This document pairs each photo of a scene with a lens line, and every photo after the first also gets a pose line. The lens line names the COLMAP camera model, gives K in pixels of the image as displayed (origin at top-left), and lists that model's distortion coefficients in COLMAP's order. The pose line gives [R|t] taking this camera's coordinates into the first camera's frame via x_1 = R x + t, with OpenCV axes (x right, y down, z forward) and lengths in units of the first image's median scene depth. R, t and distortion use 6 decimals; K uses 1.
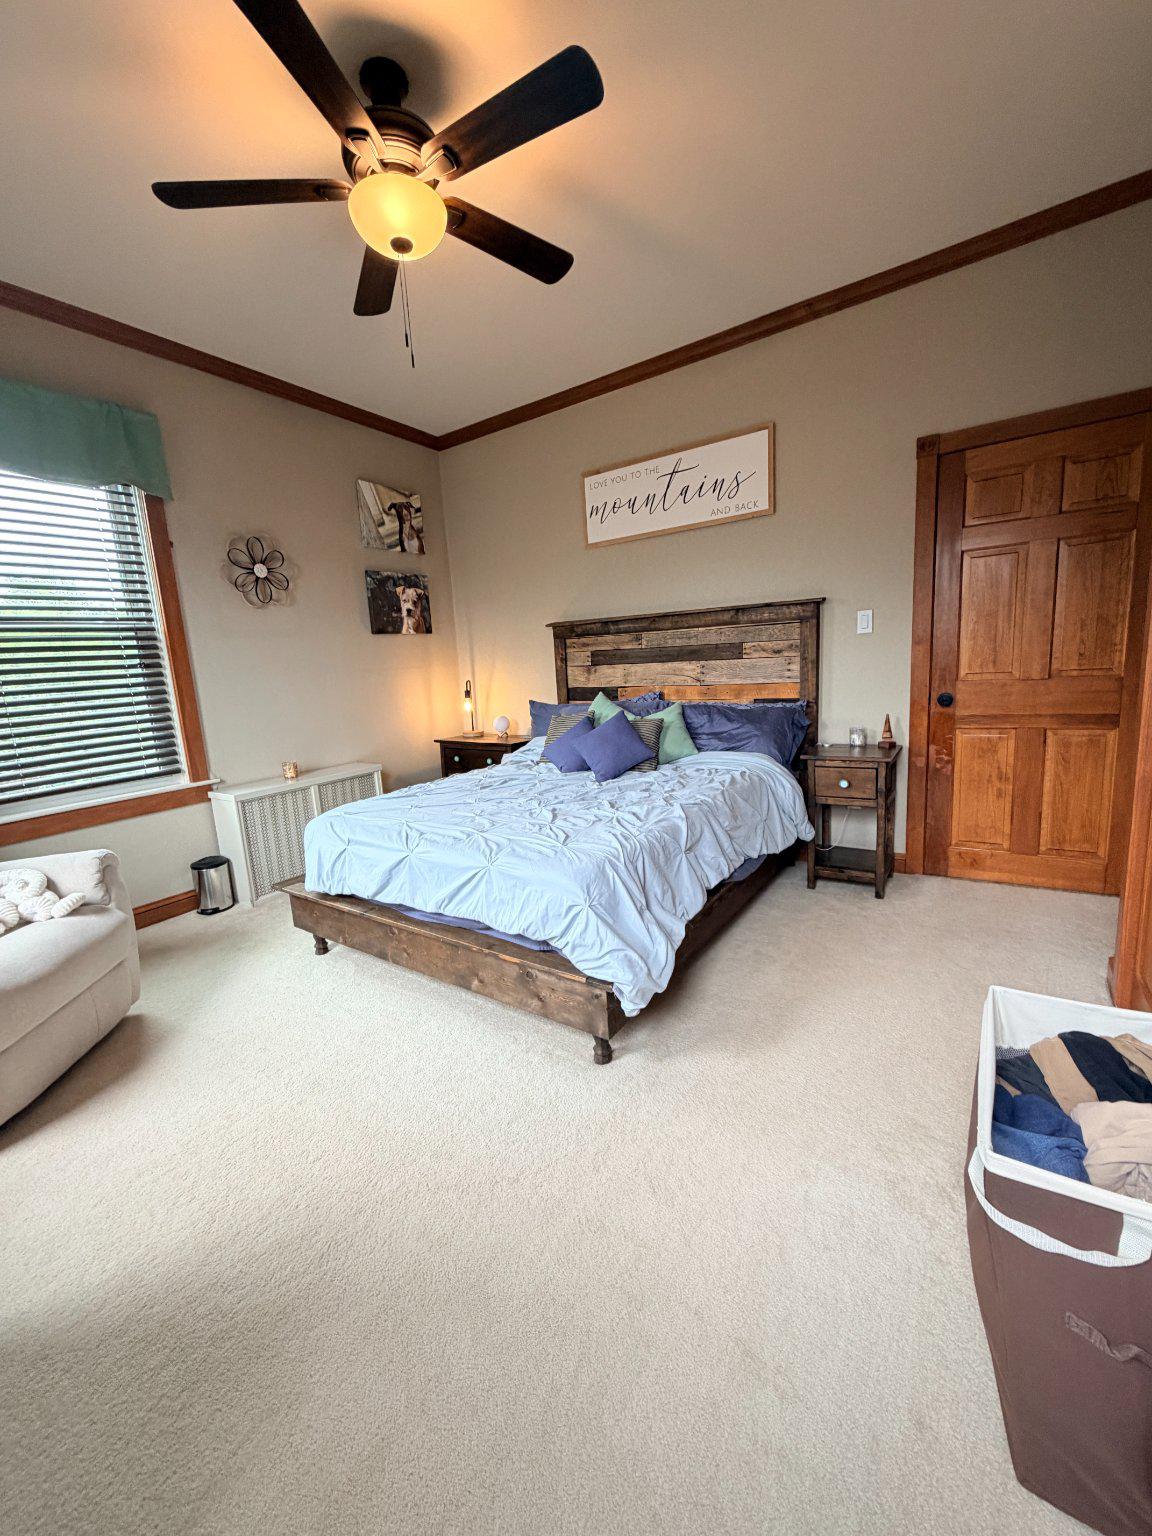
lens RADIAL K [[610.7, 0, 575.5], [0, 610.7, 770.6], [0, 0, 1]] dist [-0.001495, -0.000181]
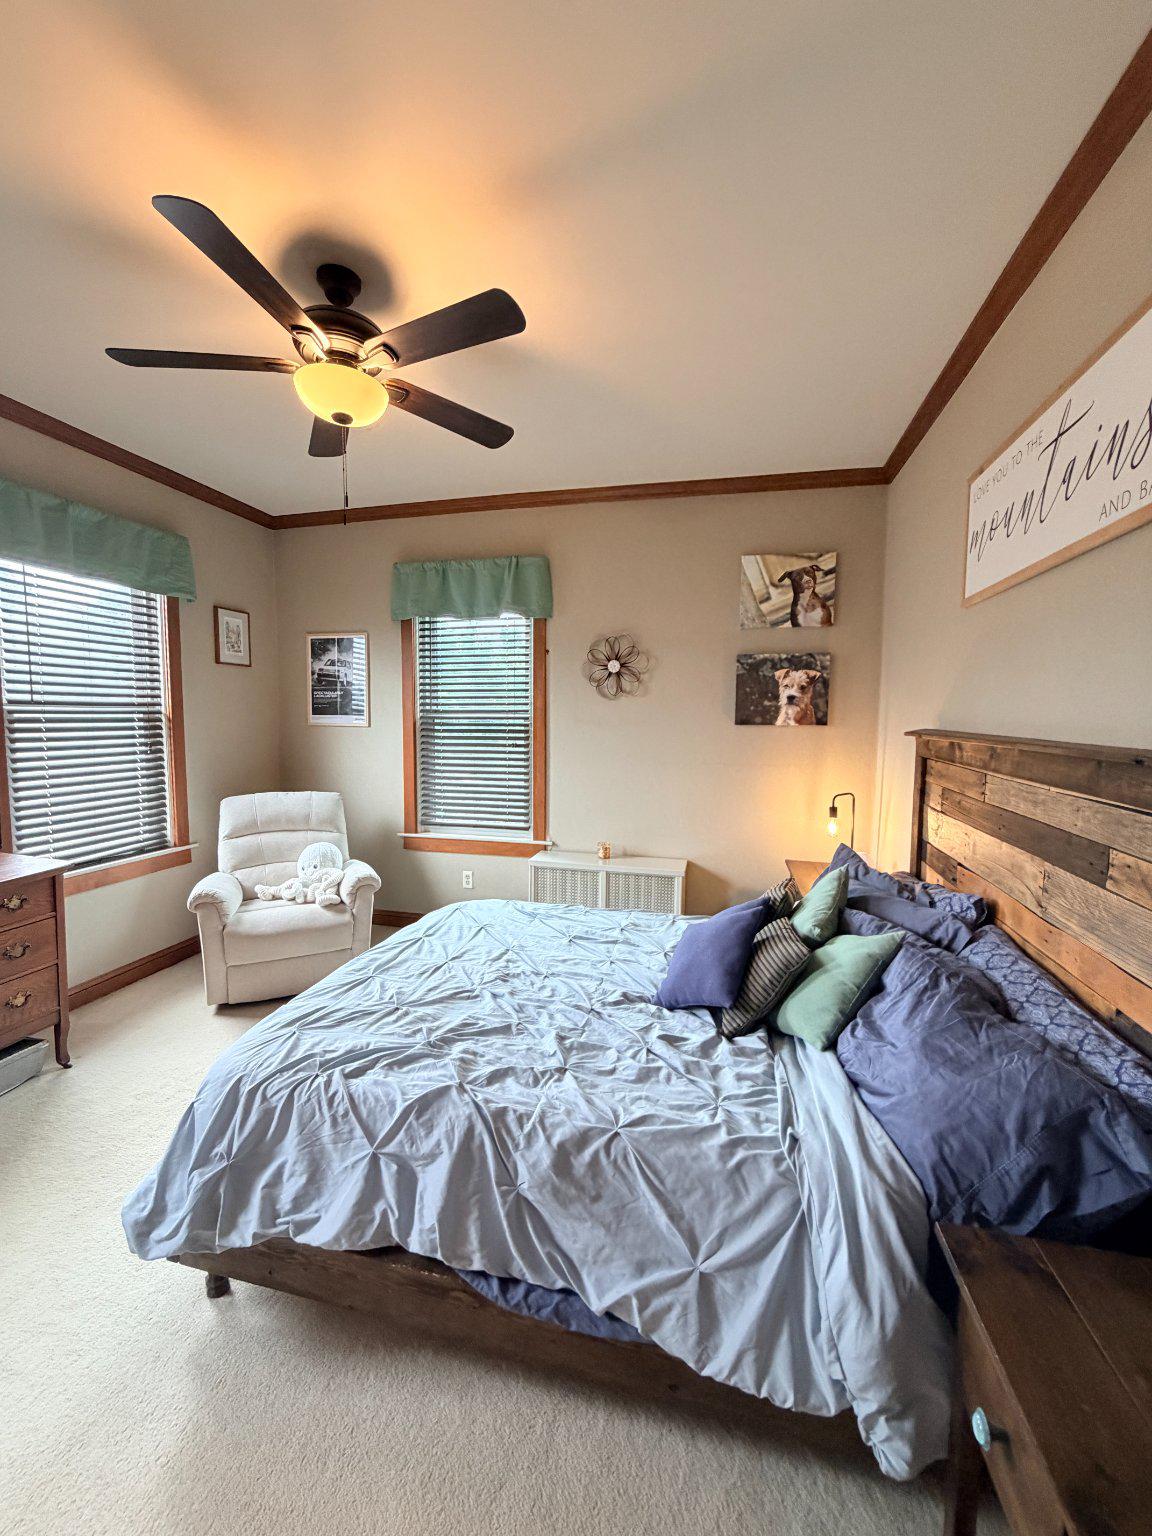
lens RADIAL K [[610.7, 0, 575.5], [0, 610.7, 770.6], [0, 0, 1]] dist [-0.001495, -0.000181]
pose [[0.349179, 0.148339, -0.925240, 0.405304], [-0.197587, 0.976846, 0.082045, -0.181450], [0.915988, 0.154167, 0.370404, 0.460930]]
